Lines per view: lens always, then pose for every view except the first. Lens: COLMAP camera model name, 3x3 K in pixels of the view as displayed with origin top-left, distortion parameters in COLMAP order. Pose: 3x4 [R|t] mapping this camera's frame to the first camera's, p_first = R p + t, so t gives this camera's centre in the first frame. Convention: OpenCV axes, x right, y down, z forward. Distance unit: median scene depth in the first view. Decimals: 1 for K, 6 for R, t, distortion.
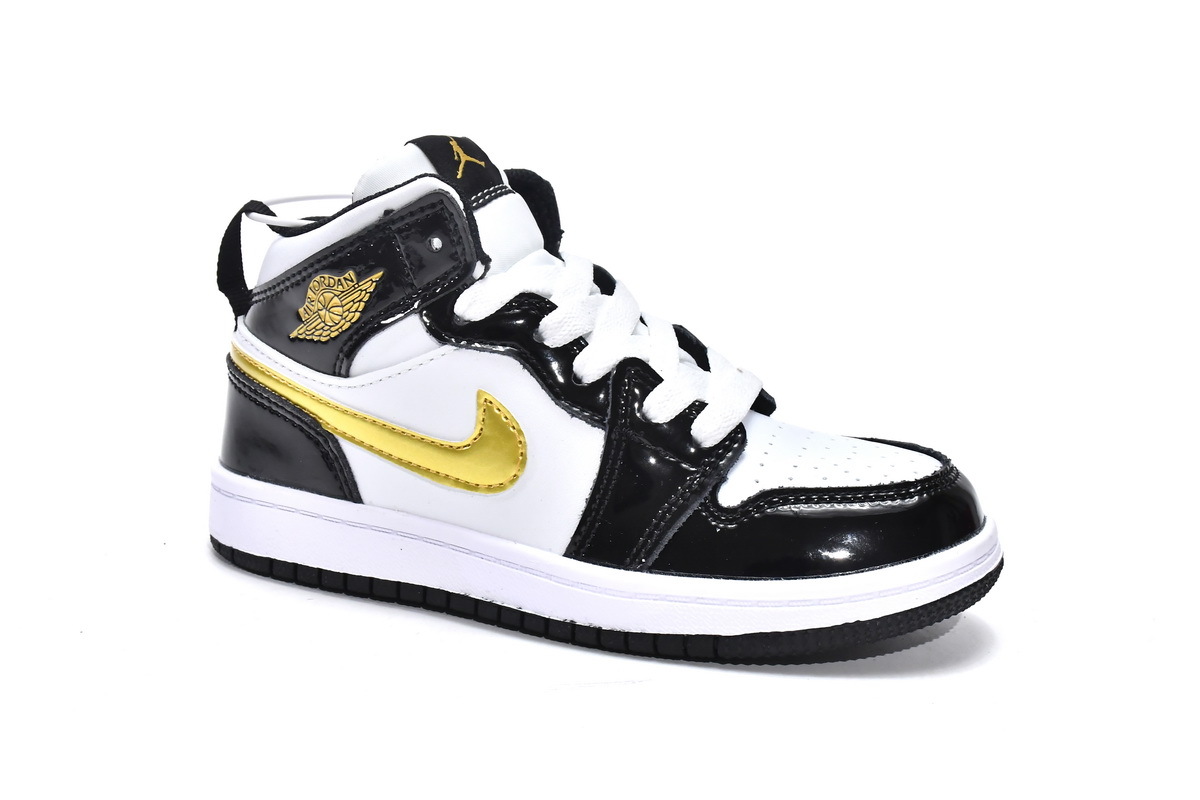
lens RADIAL K [[1811.8, 0, 600.0], [0, 1811.8, 400.0], [0, 0, 1]] dist [-0.009814, -0.005274]
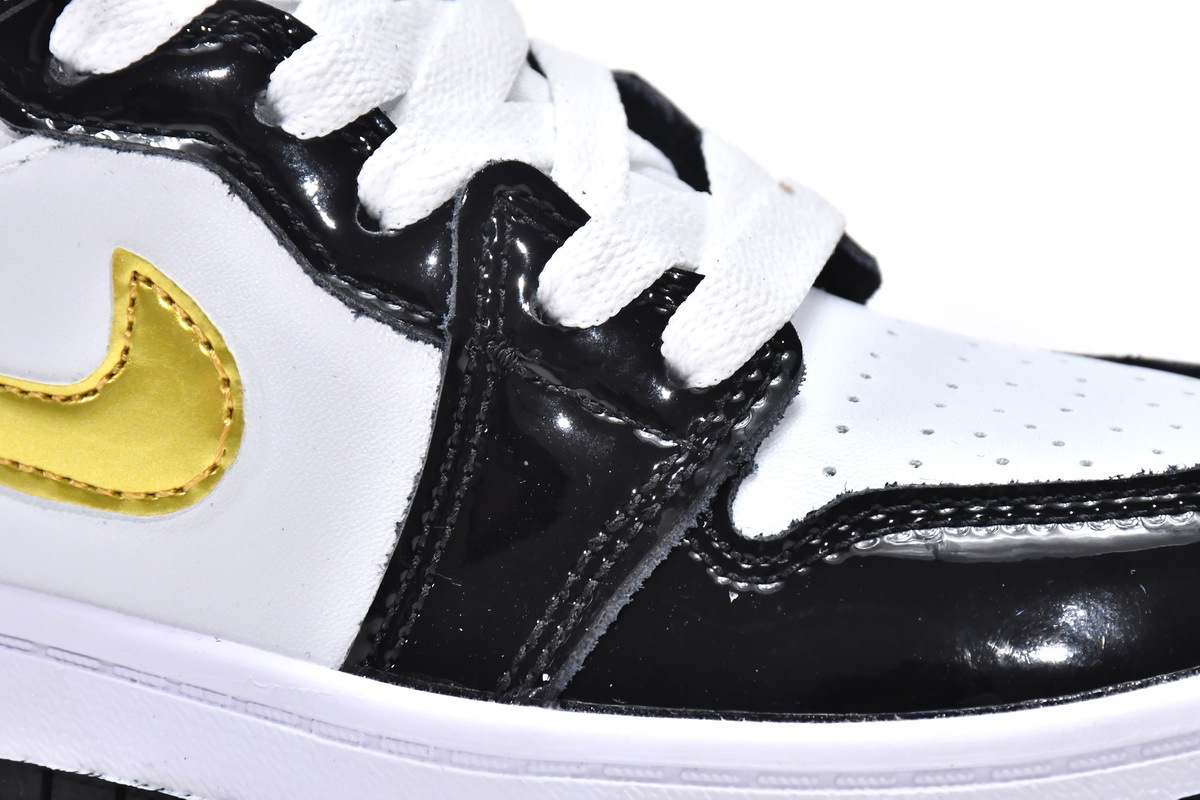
lens RADIAL K [[5769.1, 0, 600.0], [0, 5769.1, 400.0], [0, 0, 1]] dist [0.125519, 0.100341]
pose [[0.999357, -0.016626, 0.031773, -0.002973], [0.015628, 0.999385, 0.031407, -0.010776], [-0.032275, -0.030890, 0.999002, -0.249354]]
